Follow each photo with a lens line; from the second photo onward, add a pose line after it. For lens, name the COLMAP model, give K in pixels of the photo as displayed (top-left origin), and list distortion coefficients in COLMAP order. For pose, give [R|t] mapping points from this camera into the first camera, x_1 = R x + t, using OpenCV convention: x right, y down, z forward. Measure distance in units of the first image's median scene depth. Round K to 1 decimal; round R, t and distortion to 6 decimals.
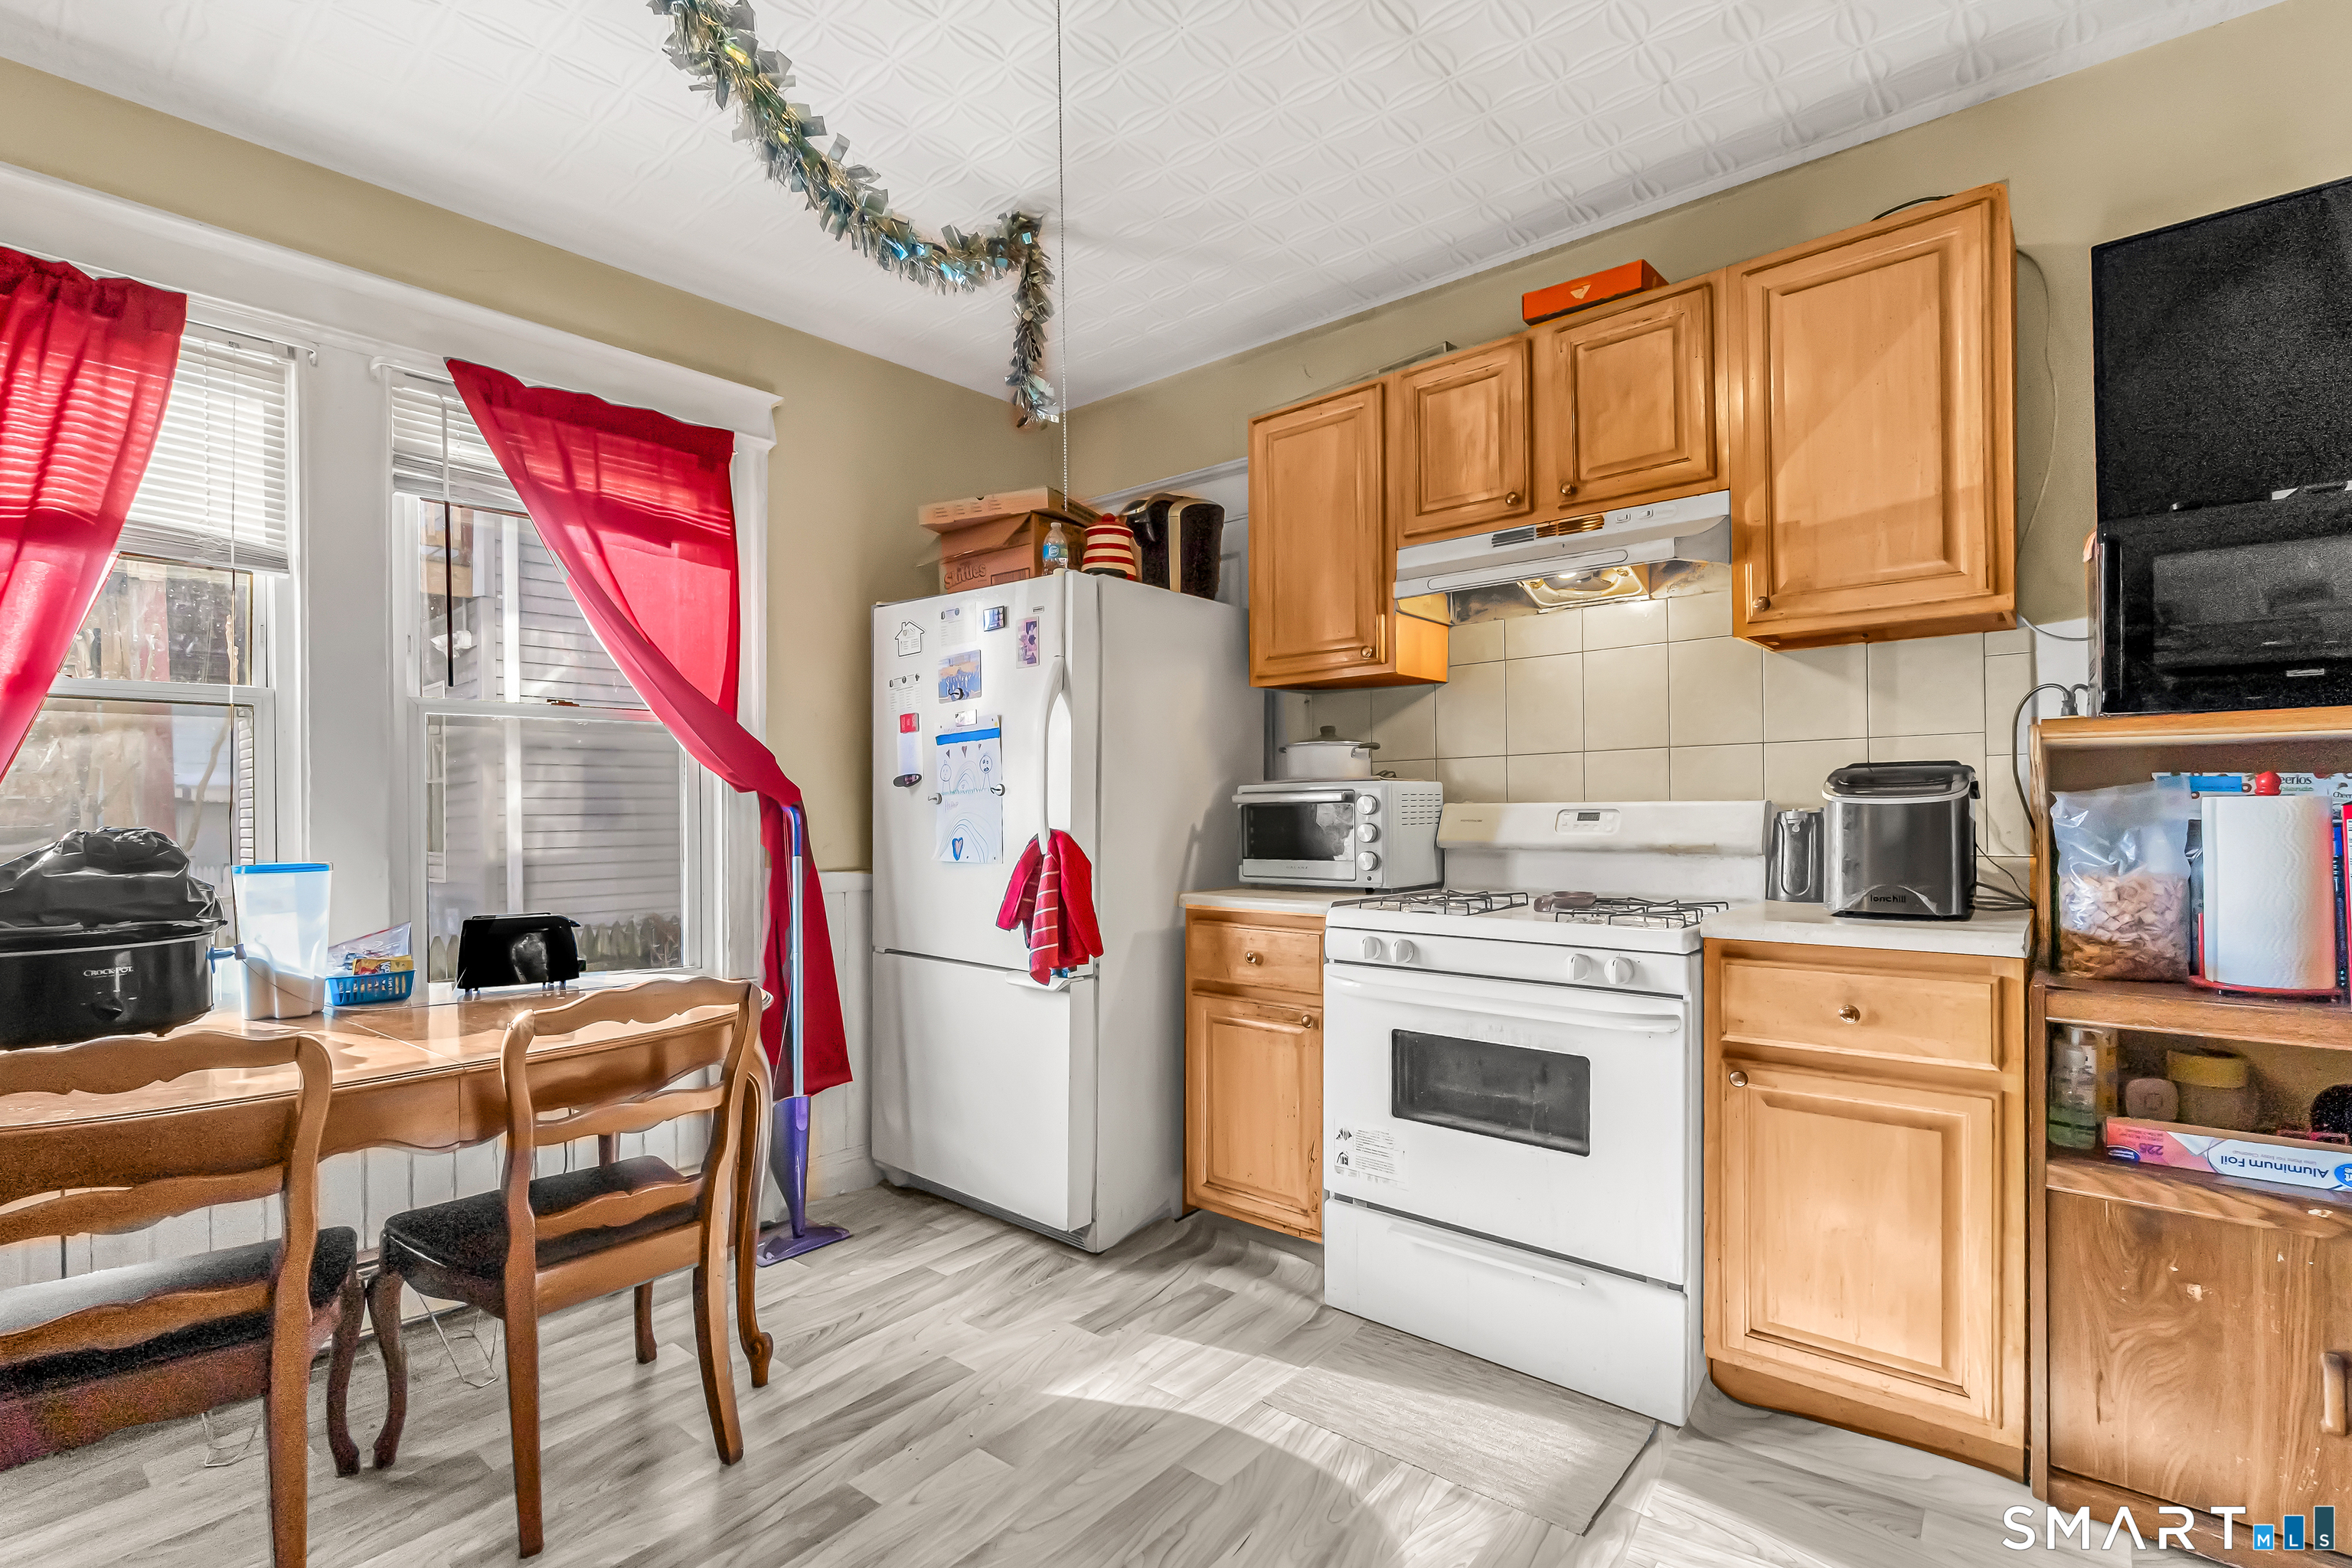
lens RADIAL K [[1064.2, 0, 1129.8], [0, 1064.2, 813.4], [0, 0, 1]] dist [-0.002469, 0.000249]
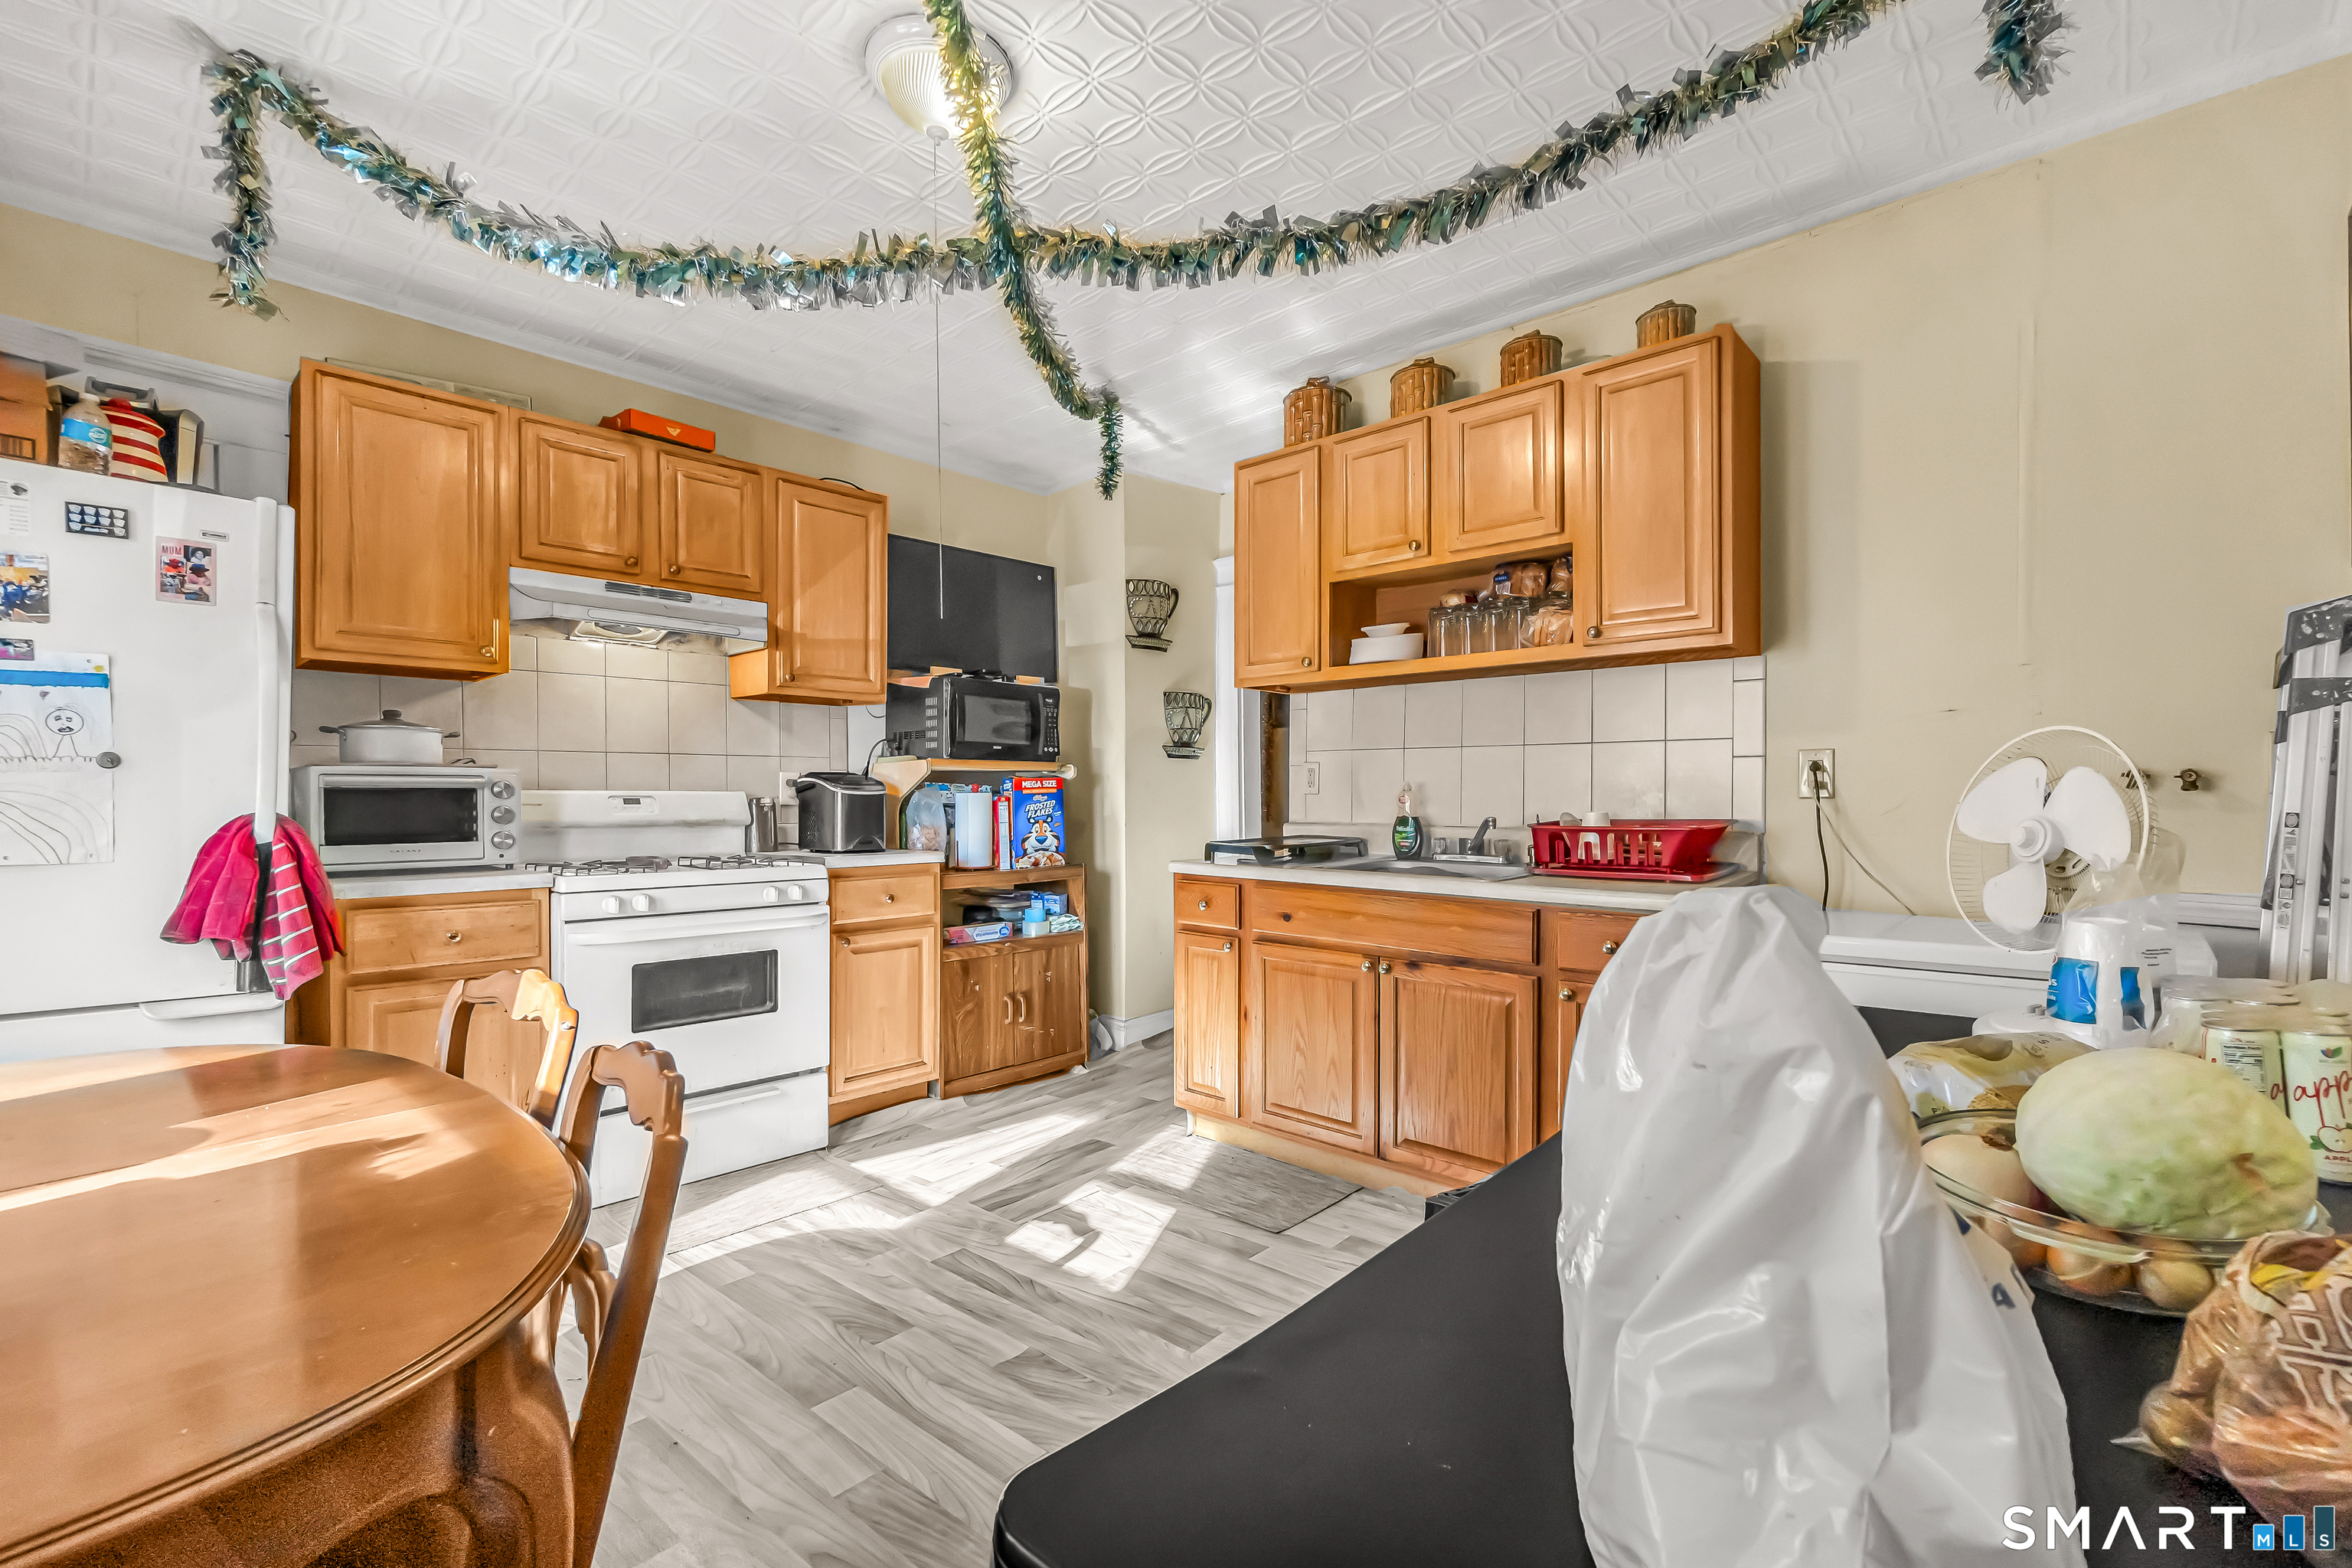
lens RADIAL K [[1064.2, 0, 1174.8], [0, 1064.2, 798.6], [0, 0, 1]] dist [-0.002469, 0.000249]
pose [[0.011130, 0.008777, 0.999900, -1.089279], [0.001269, 0.999961, -0.008792, 0.014099], [-0.999937, 0.001366, 0.011118, 0.351919]]
